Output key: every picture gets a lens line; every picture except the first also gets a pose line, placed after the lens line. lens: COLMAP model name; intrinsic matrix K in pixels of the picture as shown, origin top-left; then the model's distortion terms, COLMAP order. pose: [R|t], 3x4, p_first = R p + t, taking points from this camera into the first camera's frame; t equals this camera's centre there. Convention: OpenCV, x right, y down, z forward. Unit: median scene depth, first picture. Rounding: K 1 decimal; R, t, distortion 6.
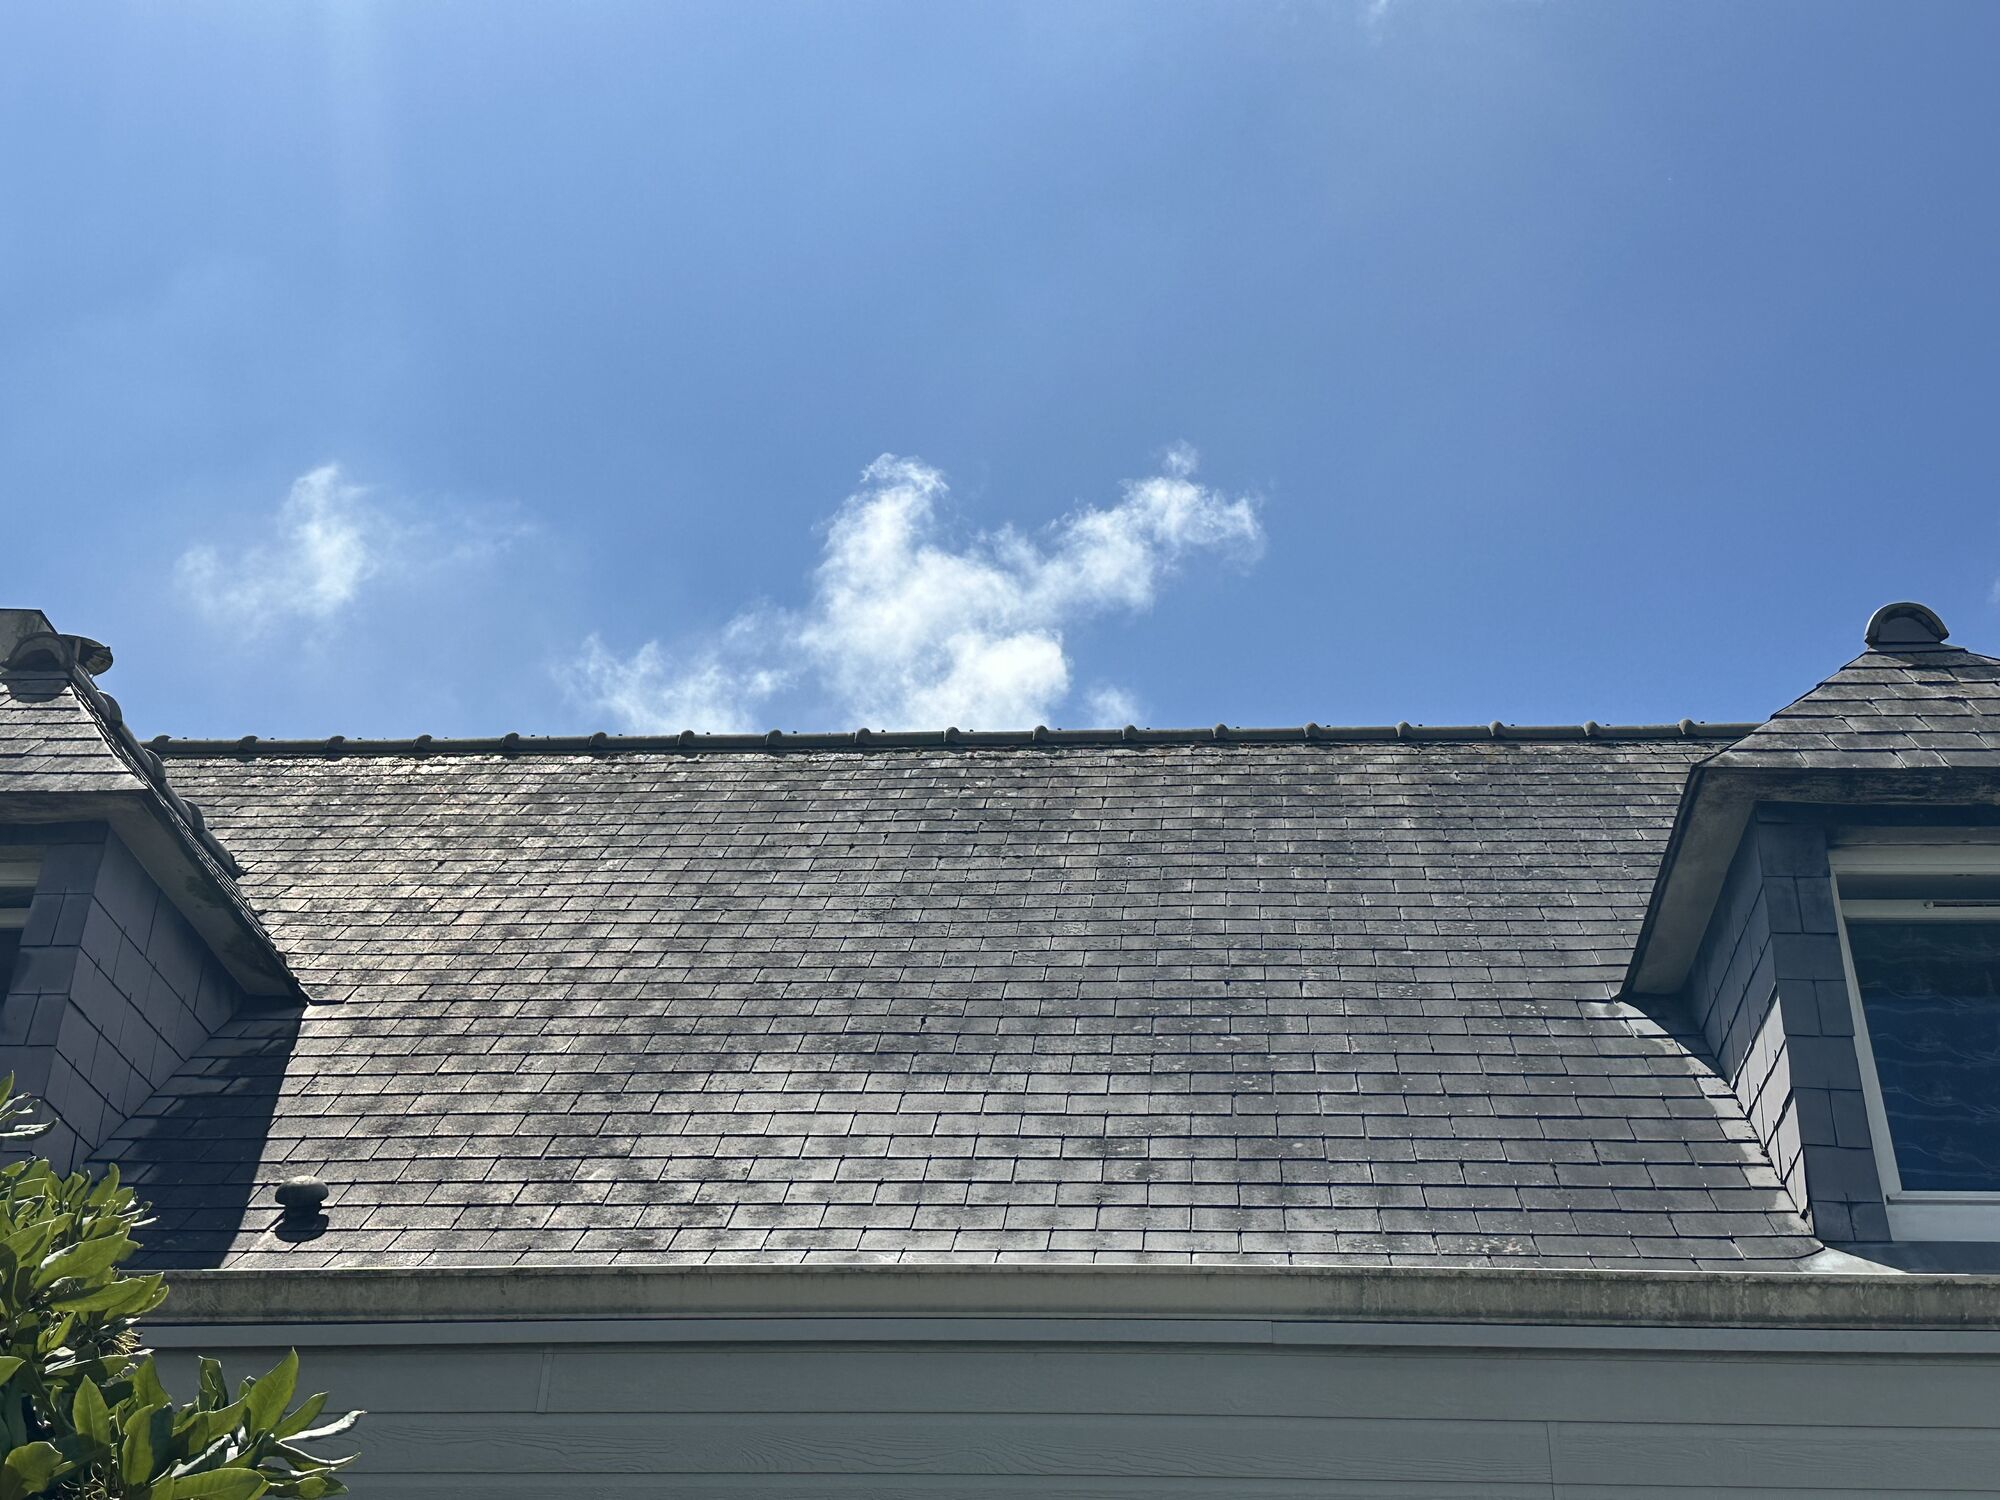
lens RADIAL K [[2471.2, 0, 1002.1], [0, 2471.2, 739.7], [0, 0, 1]] dist [0.103345, 0.000000]
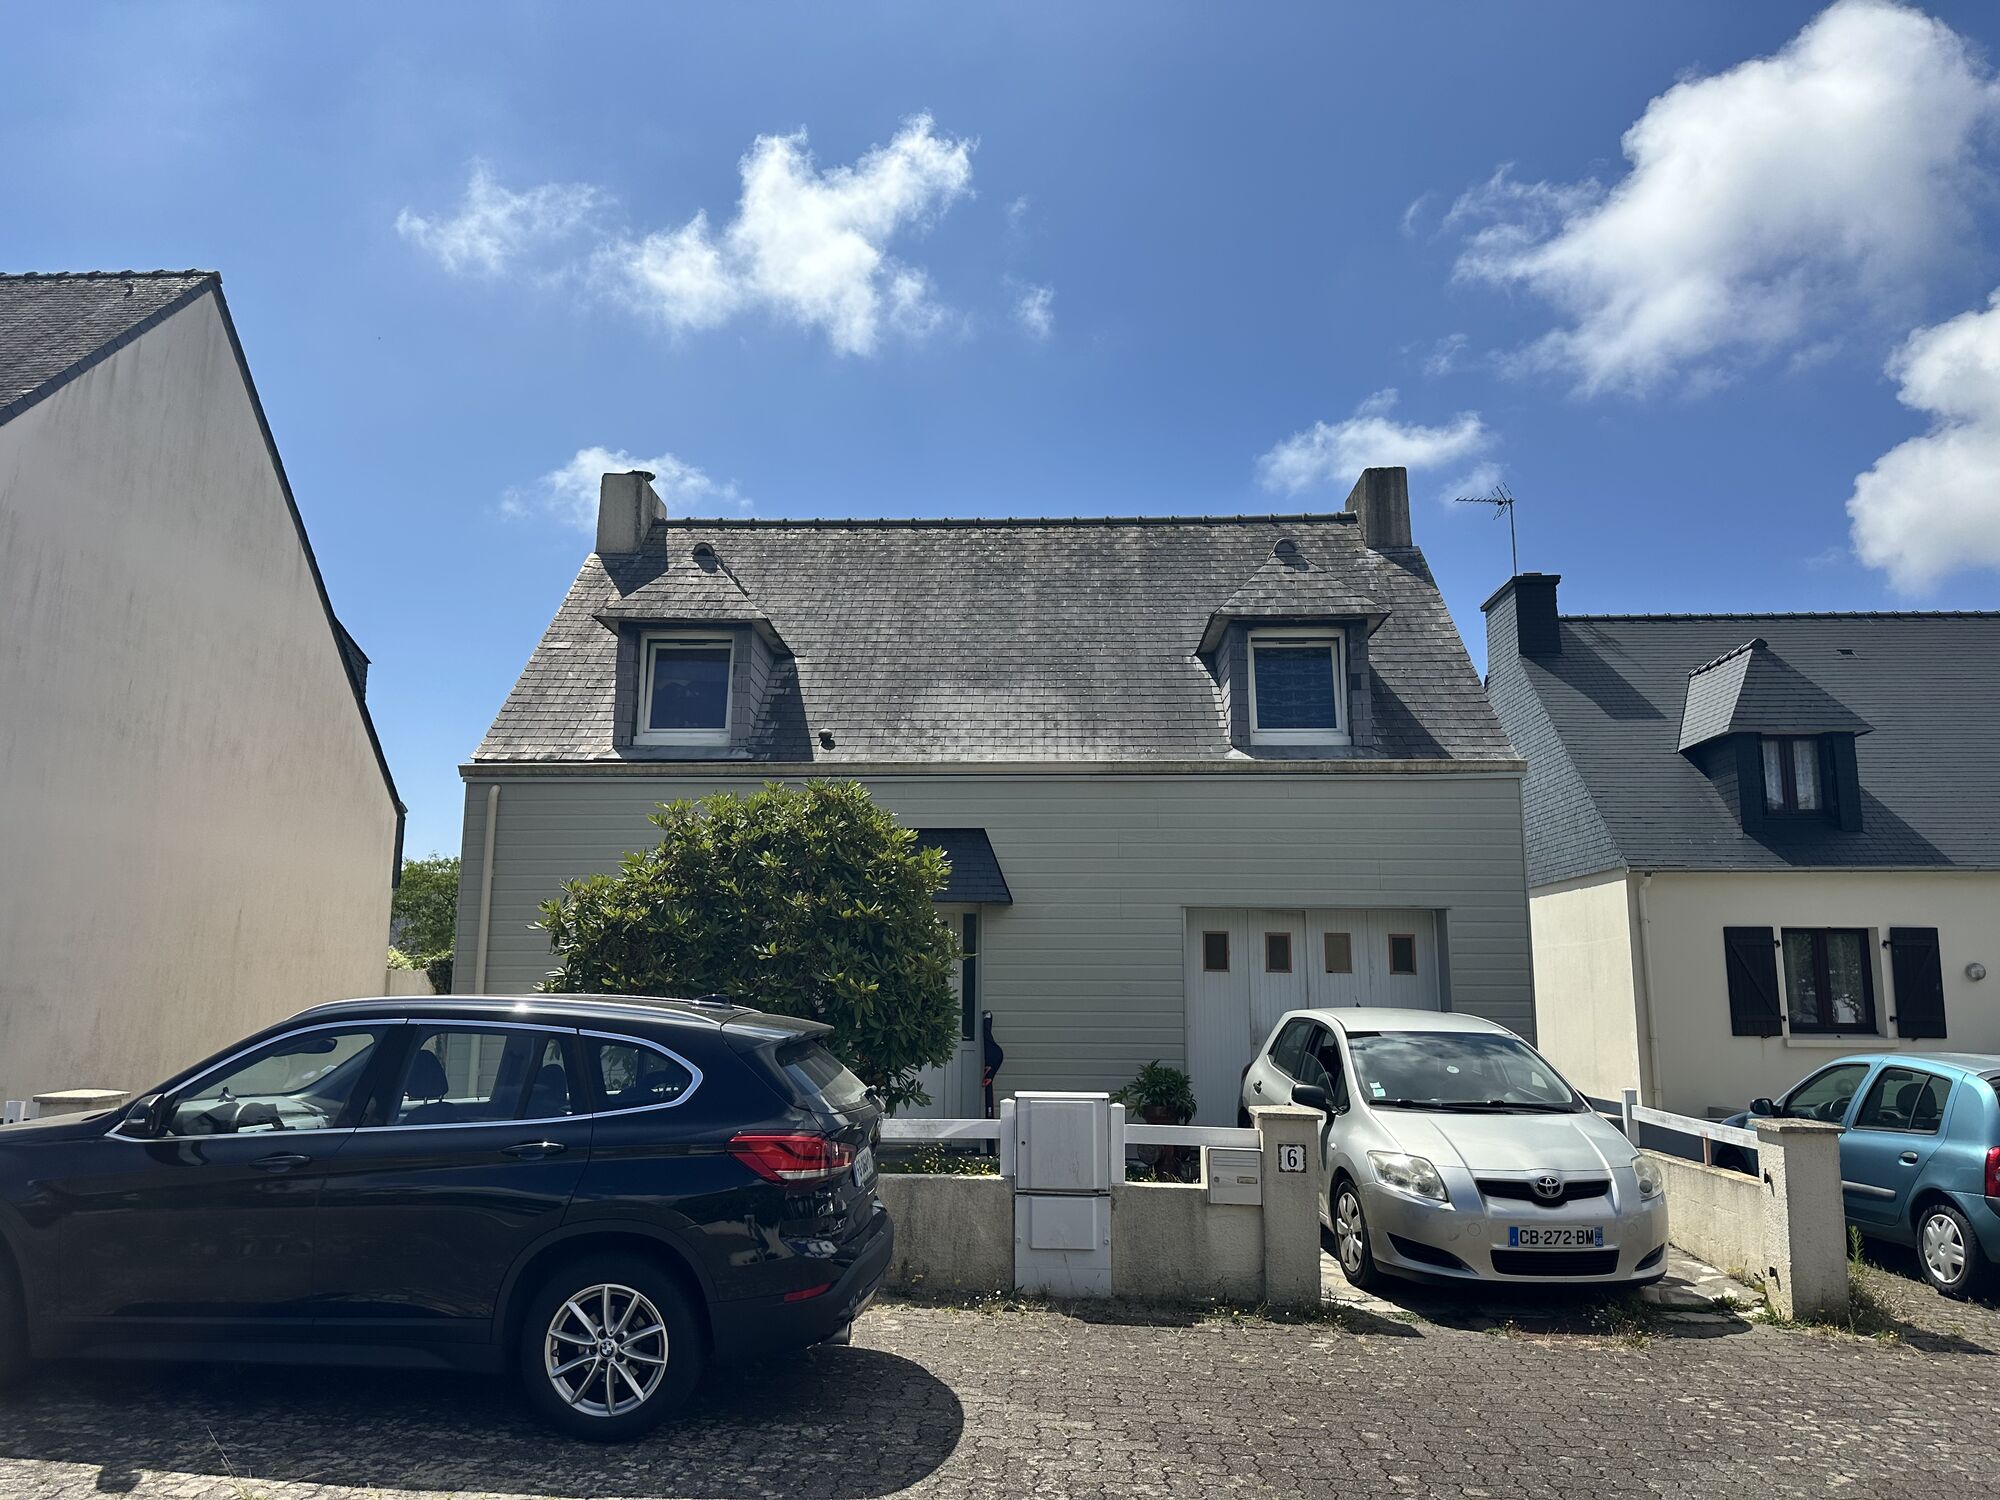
lens RADIAL K [[1397.8, 0, 994.1], [0, 1397.8, 760.8], [0, 0, 1]] dist [0.011340, 0.000469]
pose [[0.998897, -0.017223, 0.043676, -0.116149], [0.000750, 0.936018, 0.351951, -0.467678], [-0.046943, -0.351530, 0.934999, -0.871168]]
